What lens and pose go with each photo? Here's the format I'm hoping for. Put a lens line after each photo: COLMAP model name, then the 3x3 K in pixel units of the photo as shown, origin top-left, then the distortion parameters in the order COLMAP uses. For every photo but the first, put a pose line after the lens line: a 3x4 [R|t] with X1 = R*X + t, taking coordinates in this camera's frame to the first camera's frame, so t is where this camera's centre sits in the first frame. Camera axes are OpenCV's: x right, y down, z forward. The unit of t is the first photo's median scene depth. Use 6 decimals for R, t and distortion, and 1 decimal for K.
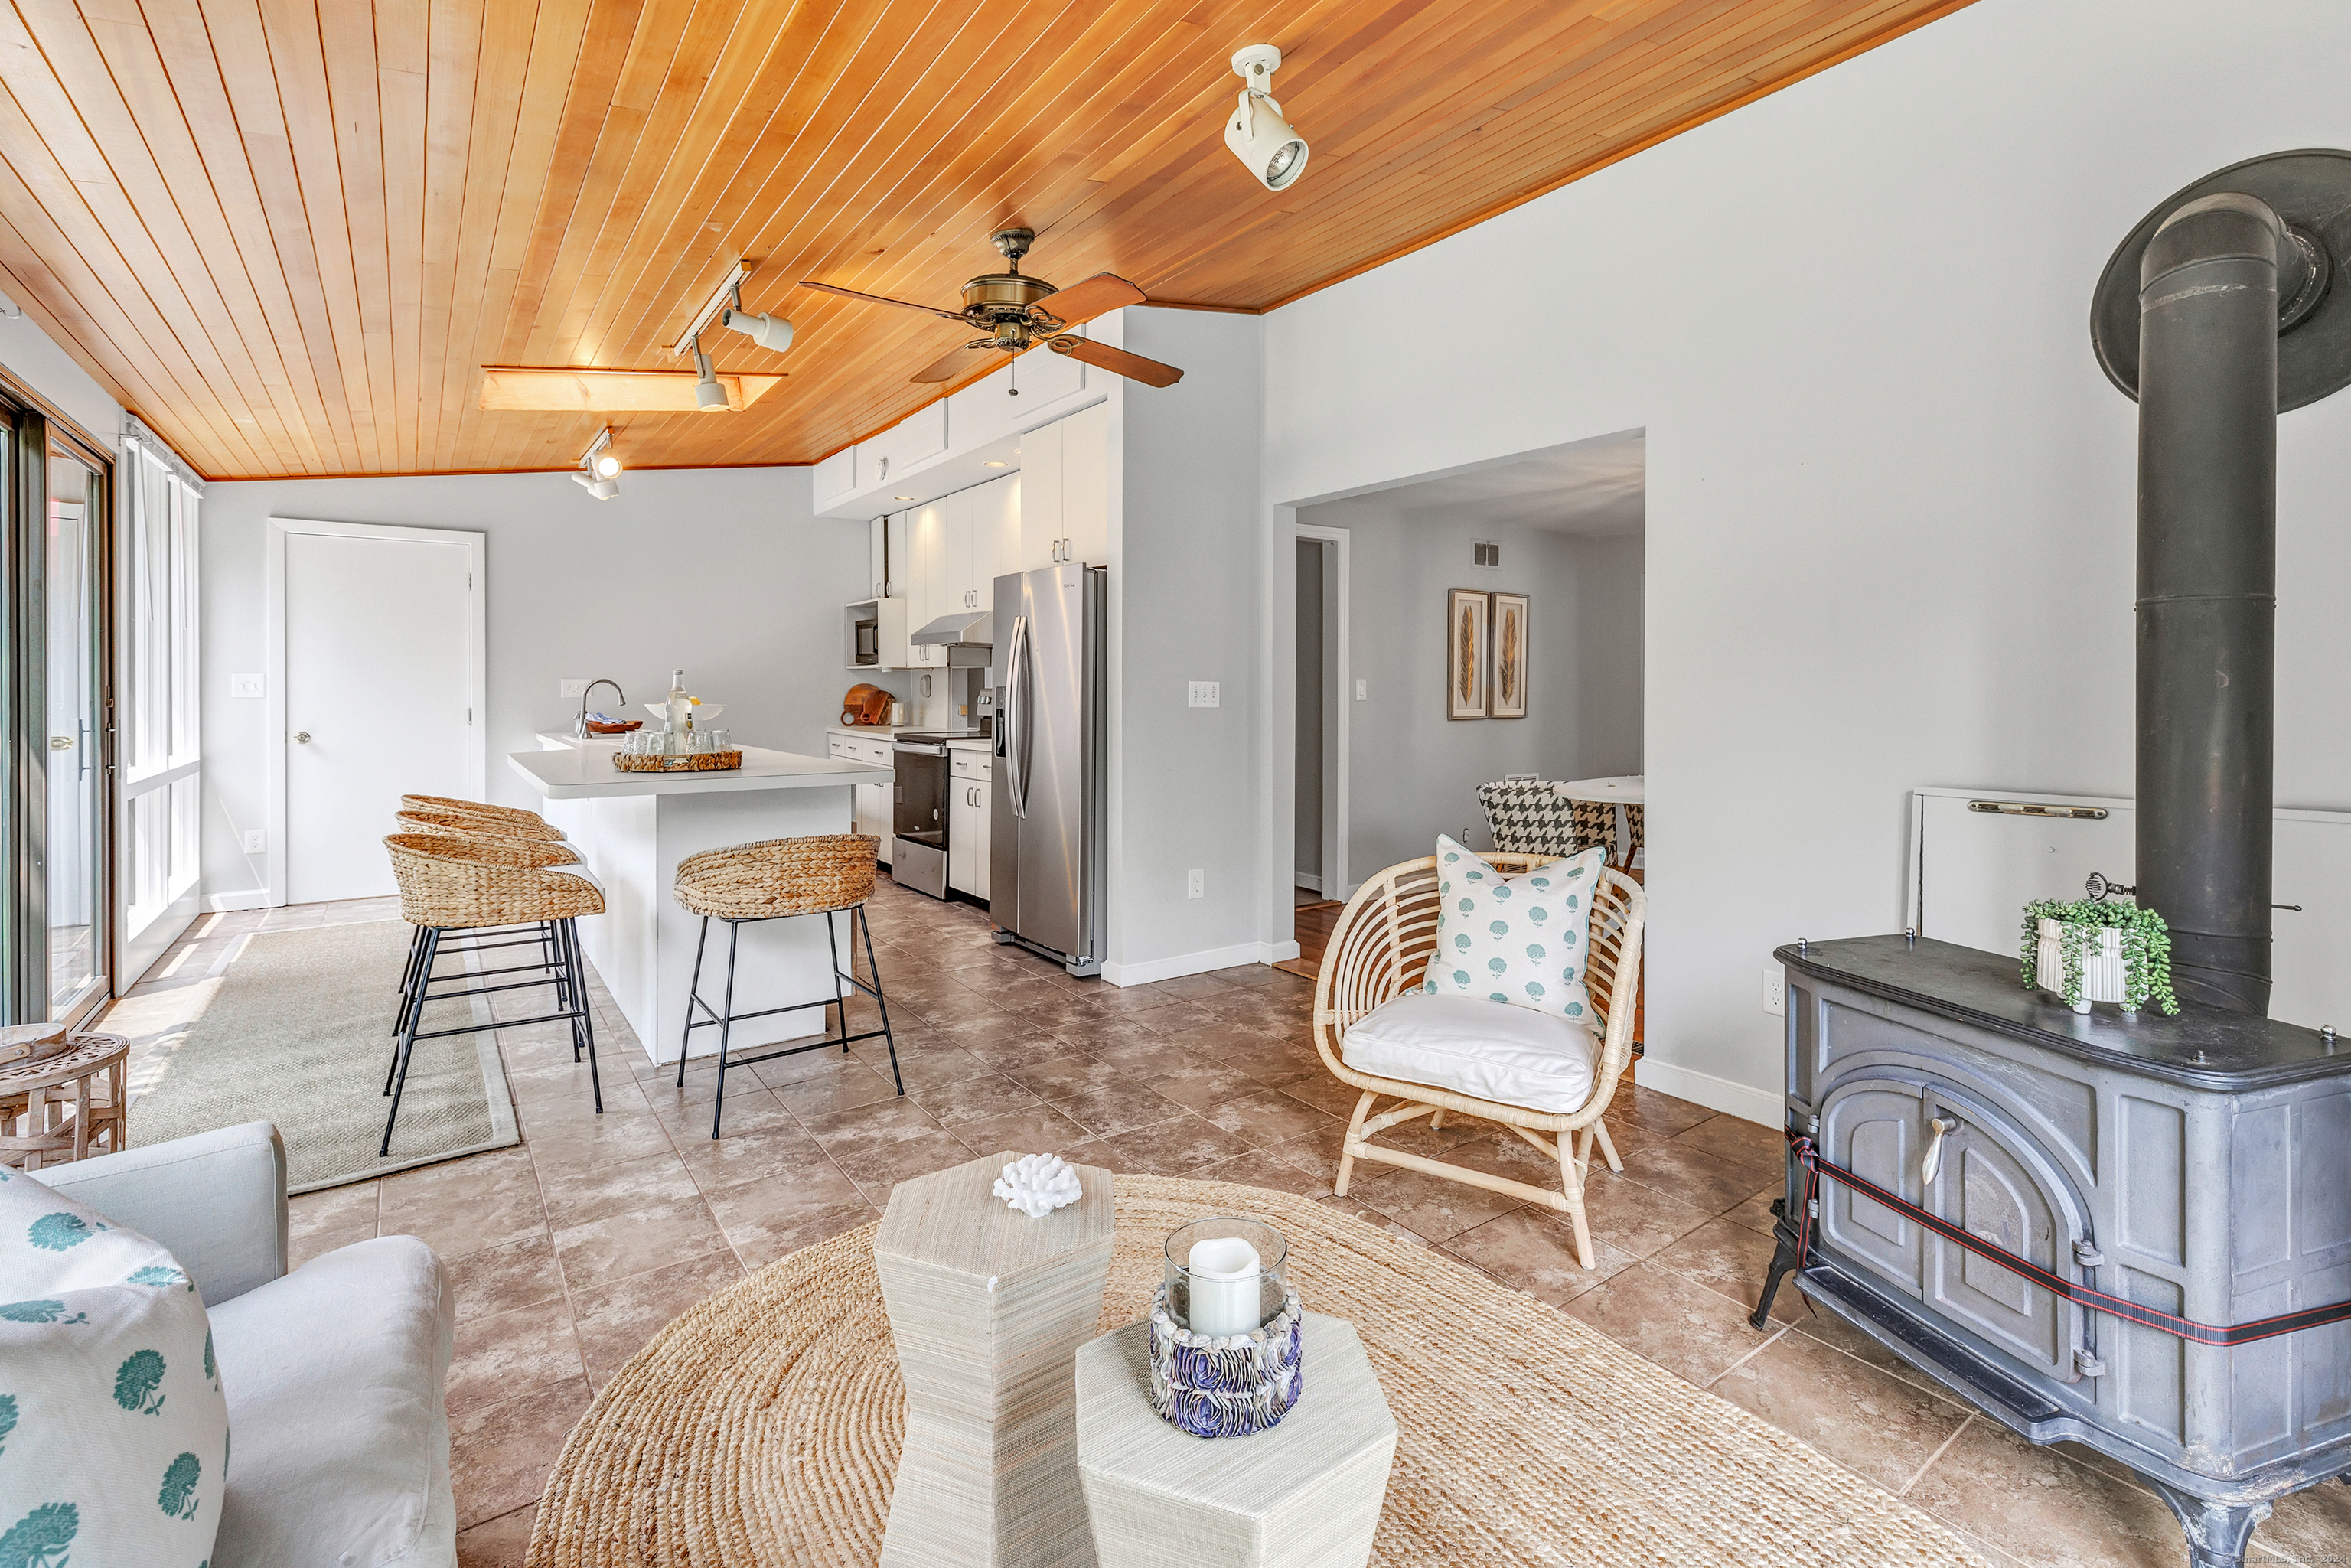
lens RADIAL K [[1053.6, 0, 1221.0], [0, 1053.6, 704.3], [0, 0, 1]] dist [-0.000203, -0.000305]
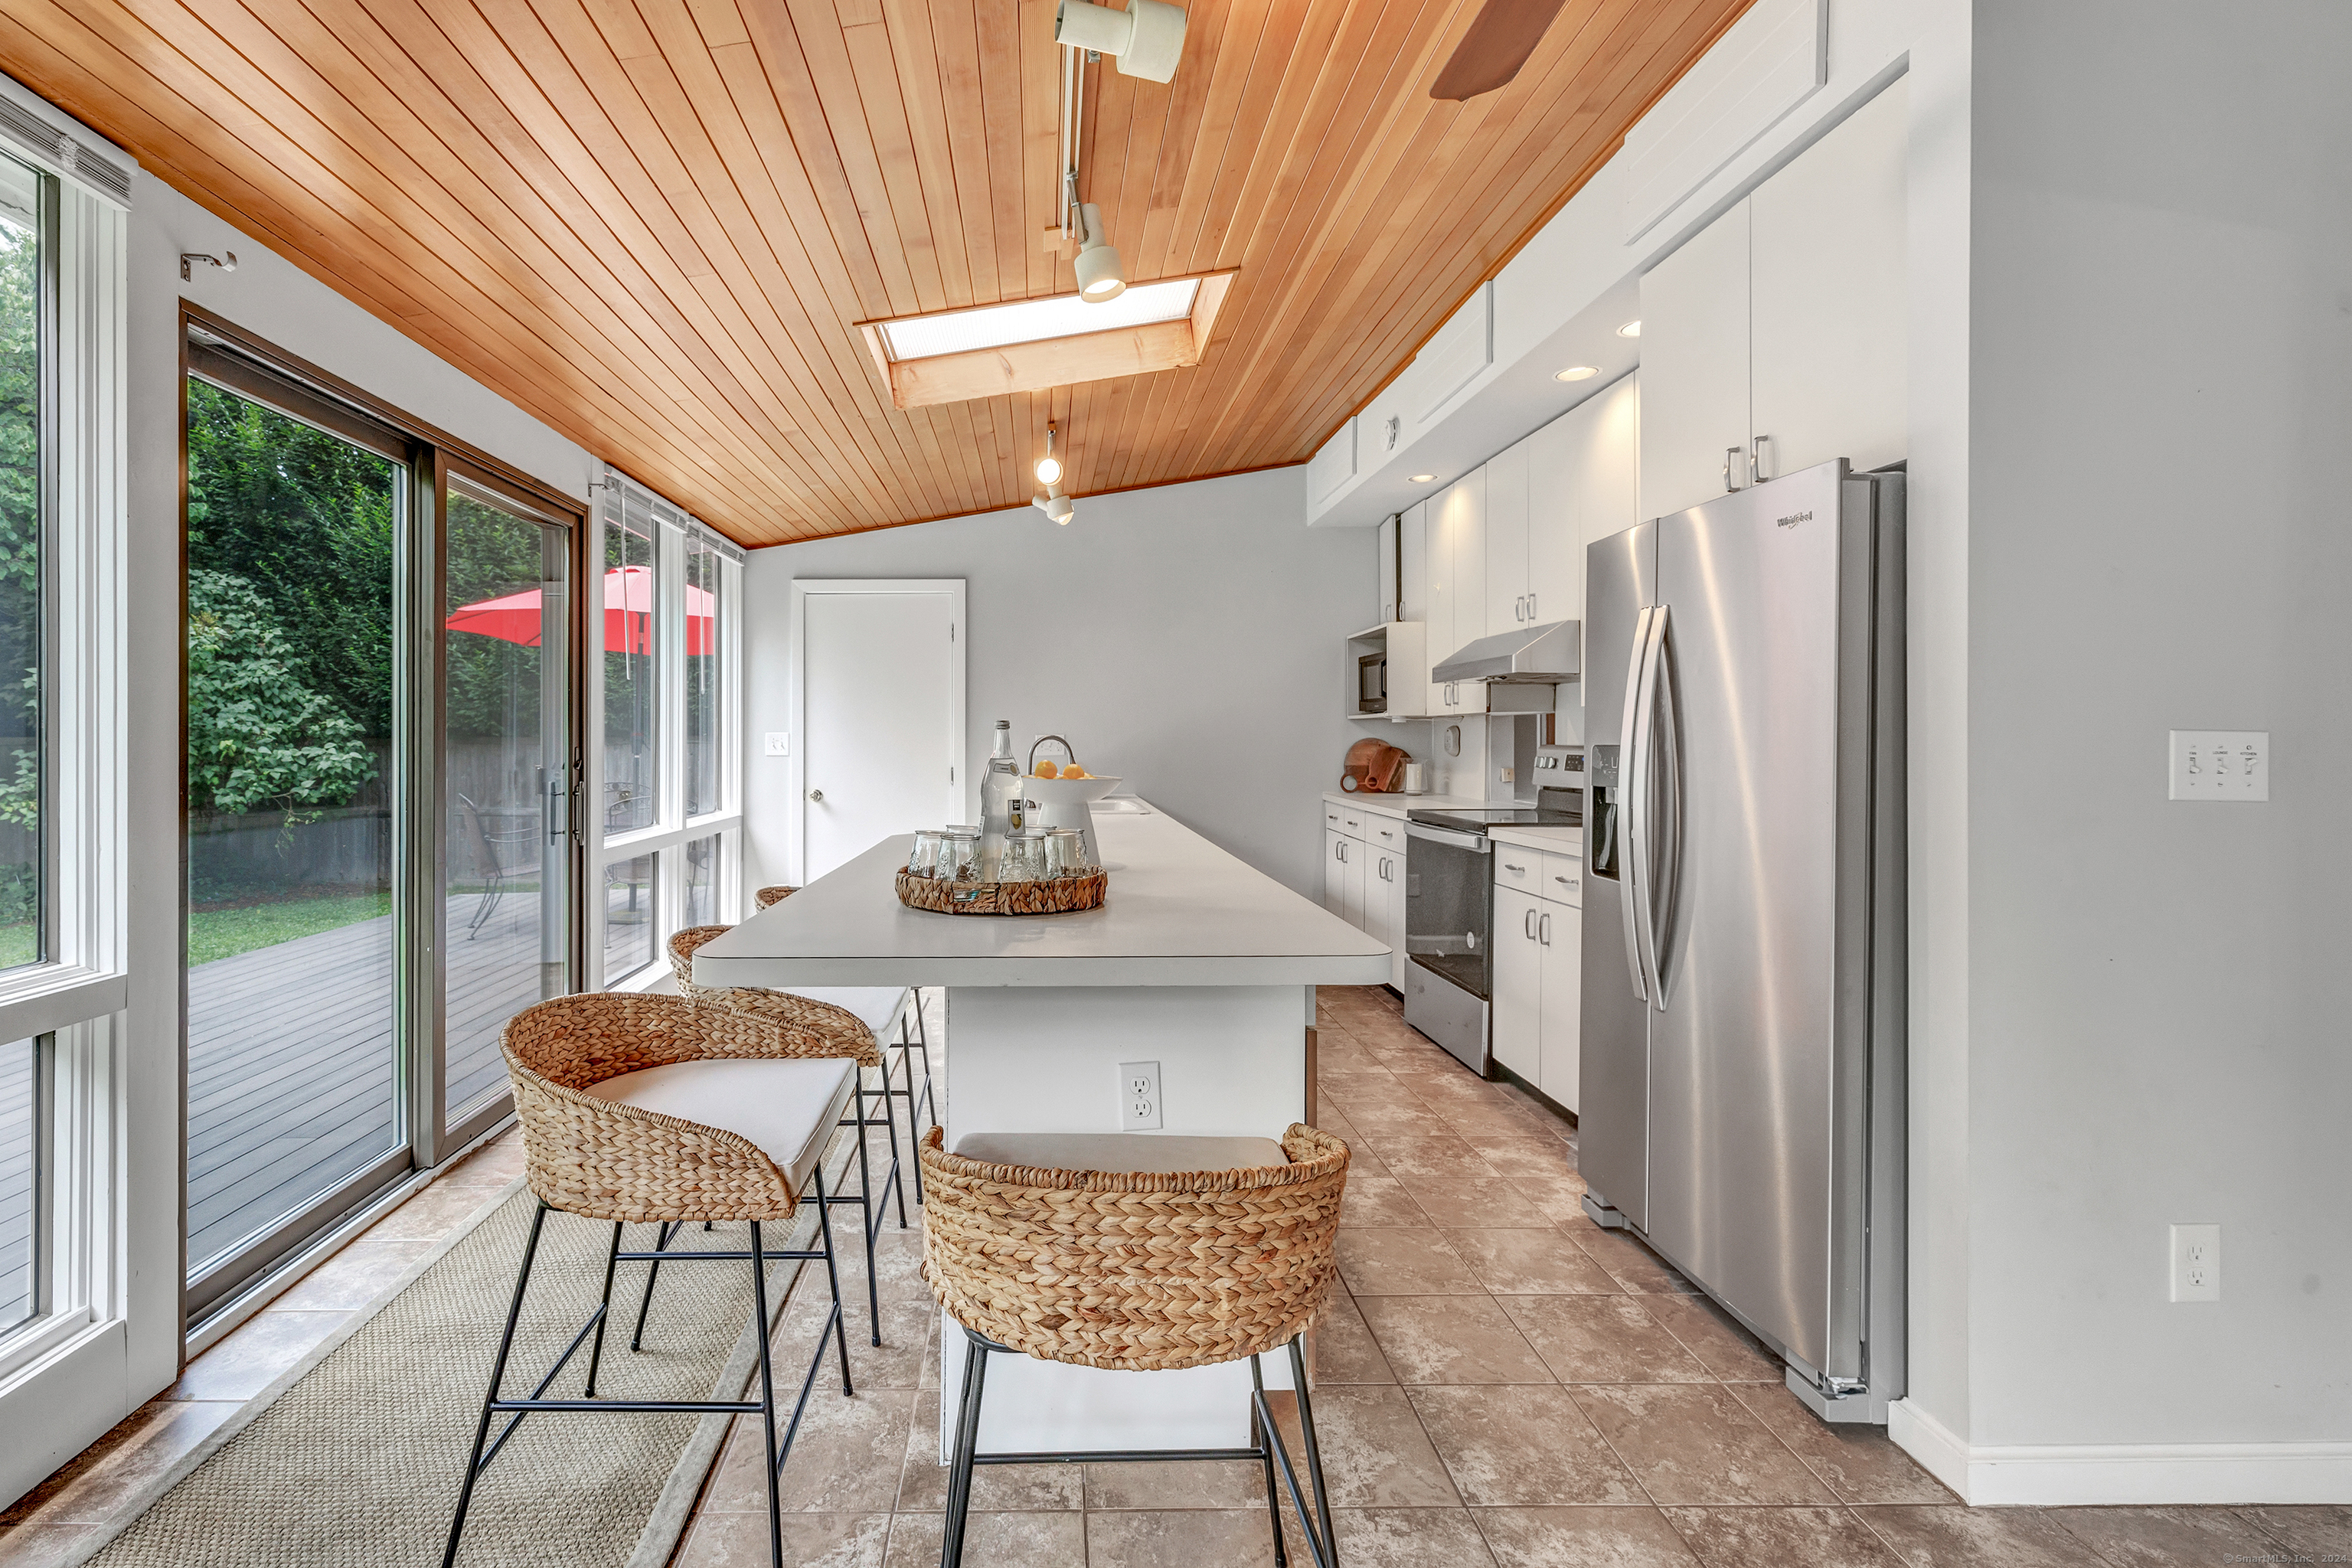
lens RADIAL K [[1054.0, 0, 1054.6], [0, 1054.0, 740.3], [0, 0, 1]] dist [-0.000203, -0.000305]
pose [[0.807643, -0.004618, -0.589654, -0.096870], [-0.004403, 0.999894, -0.013861, -0.008471], [0.589656, 0.013791, 0.807537, 0.331216]]
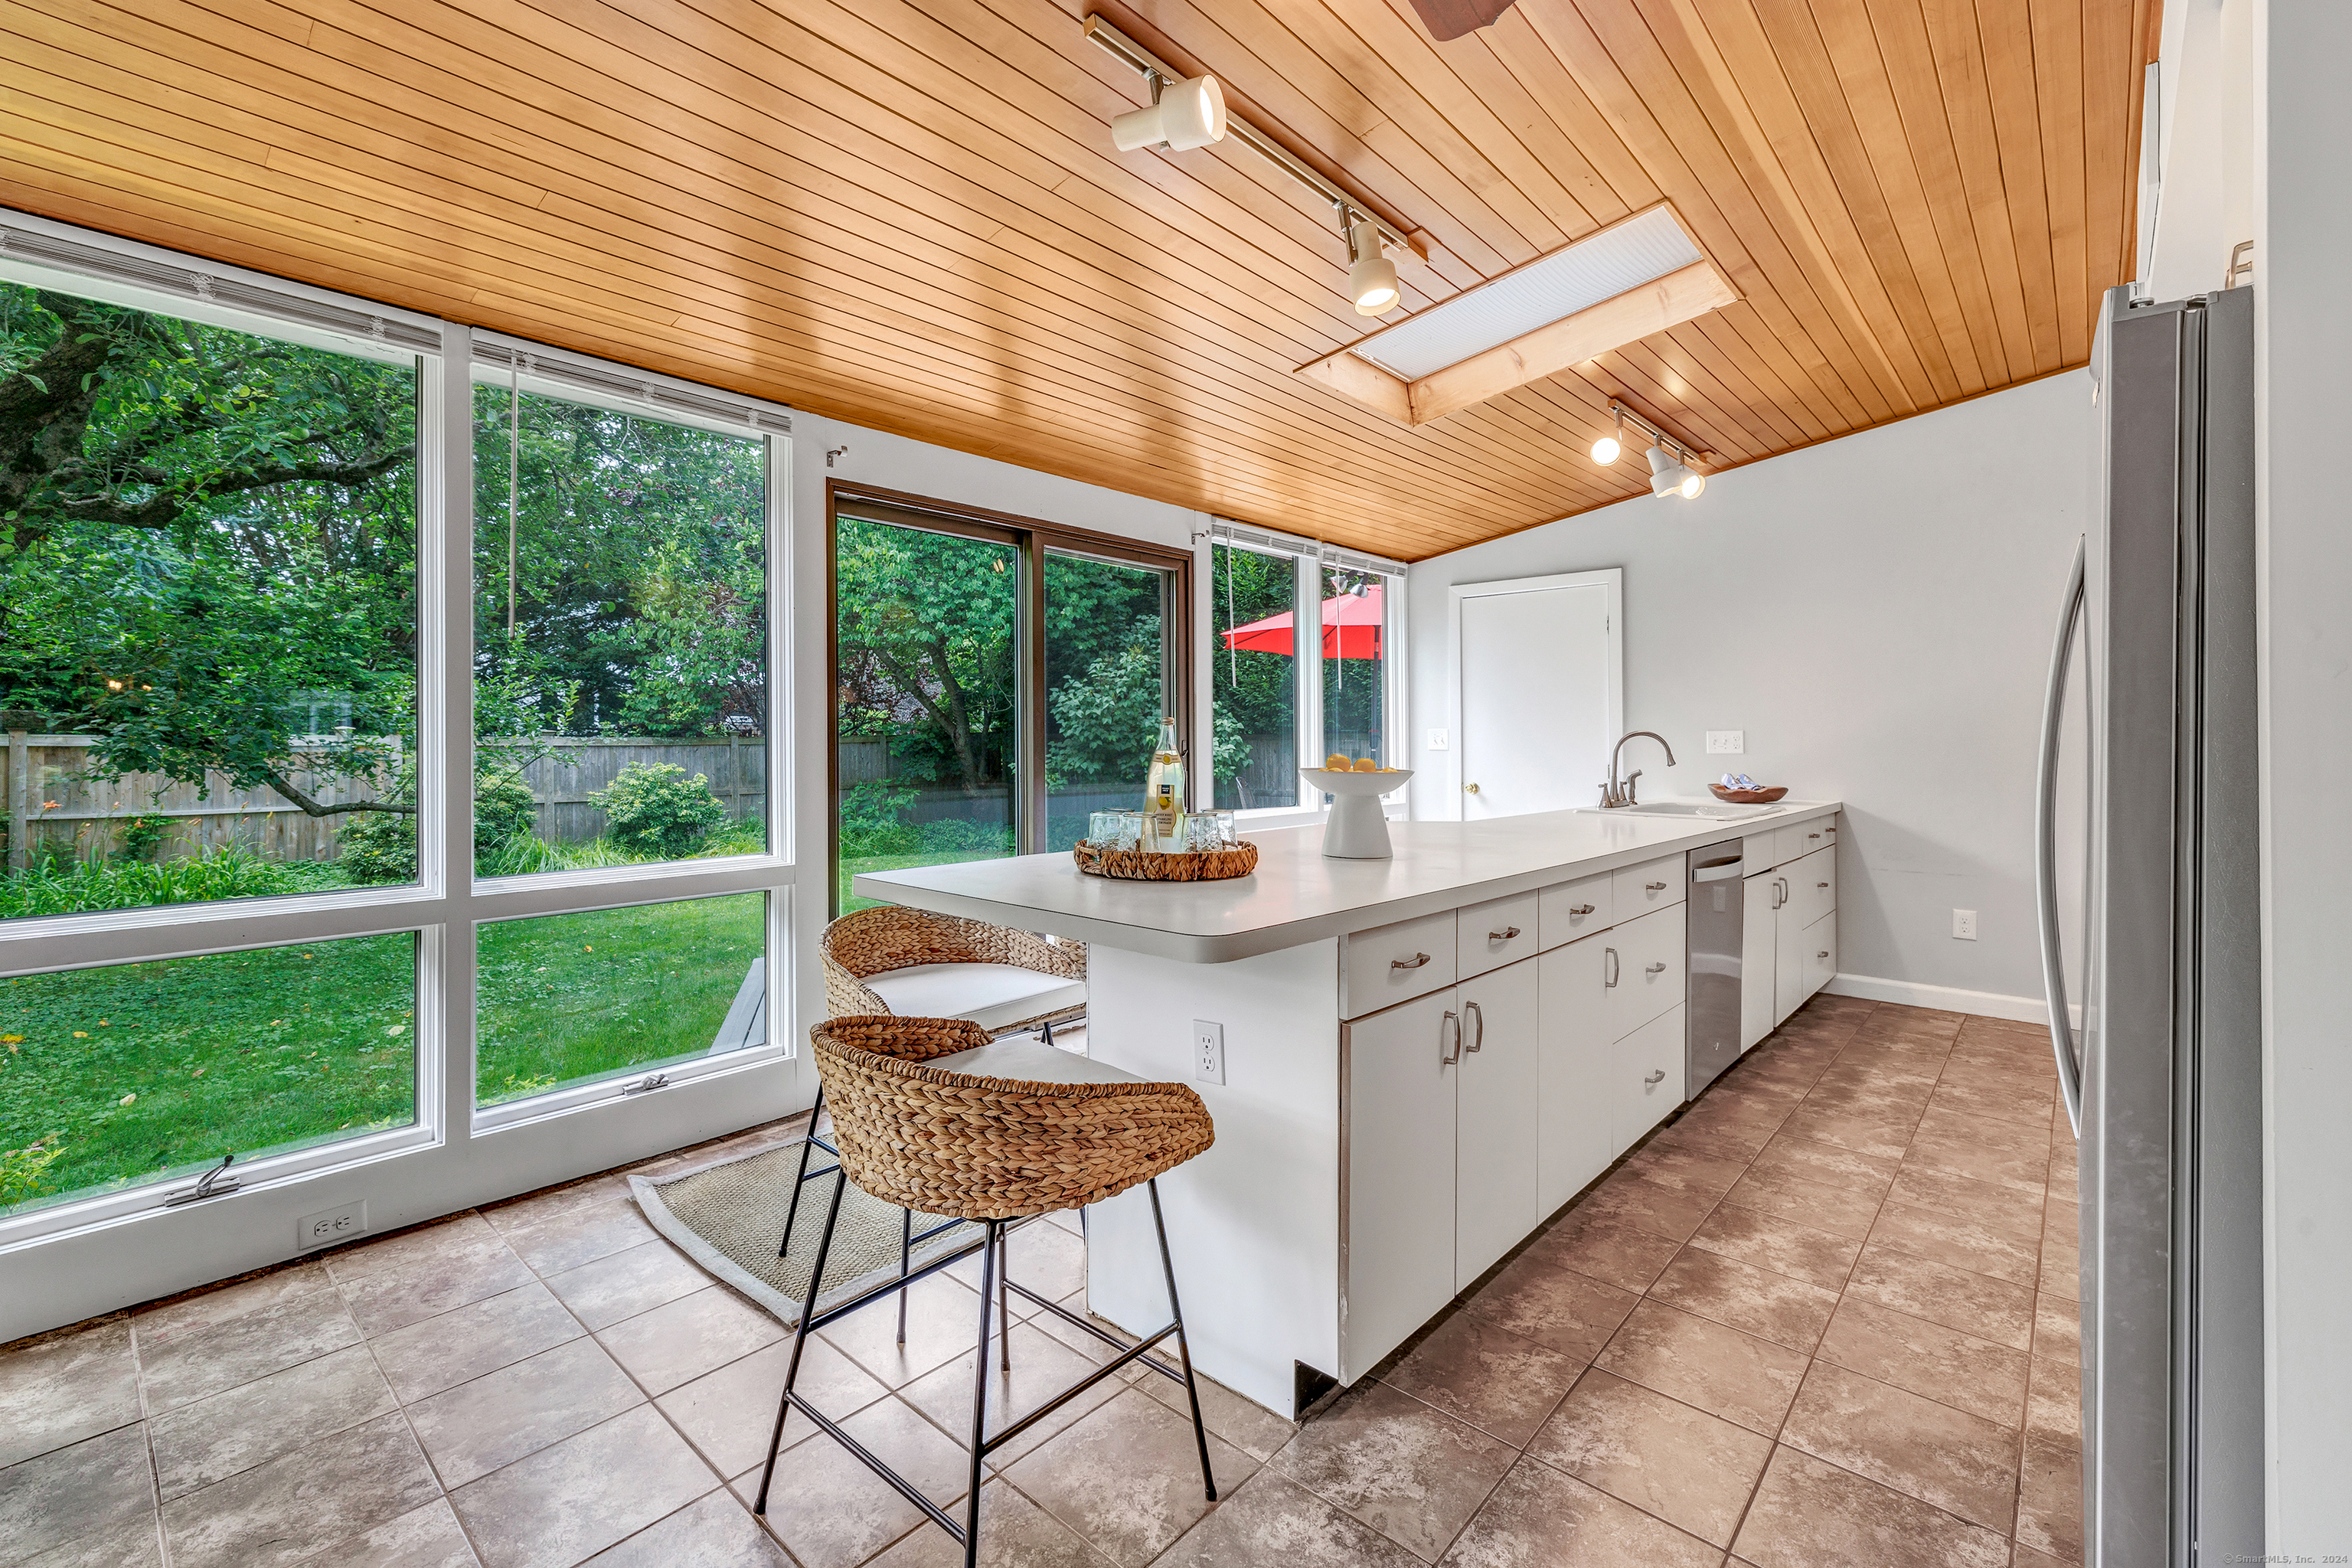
lens RADIAL K [[995.7, 0, 1161.4], [0, 995.7, 731.3], [0, 0, 1]] dist [-0.003973, 0.000498]
pose [[0.199689, -0.008609, -0.979822, 0.053144], [-0.014612, 0.999824, -0.011763, -0.009588], [0.979750, 0.016666, 0.199528, 0.508802]]
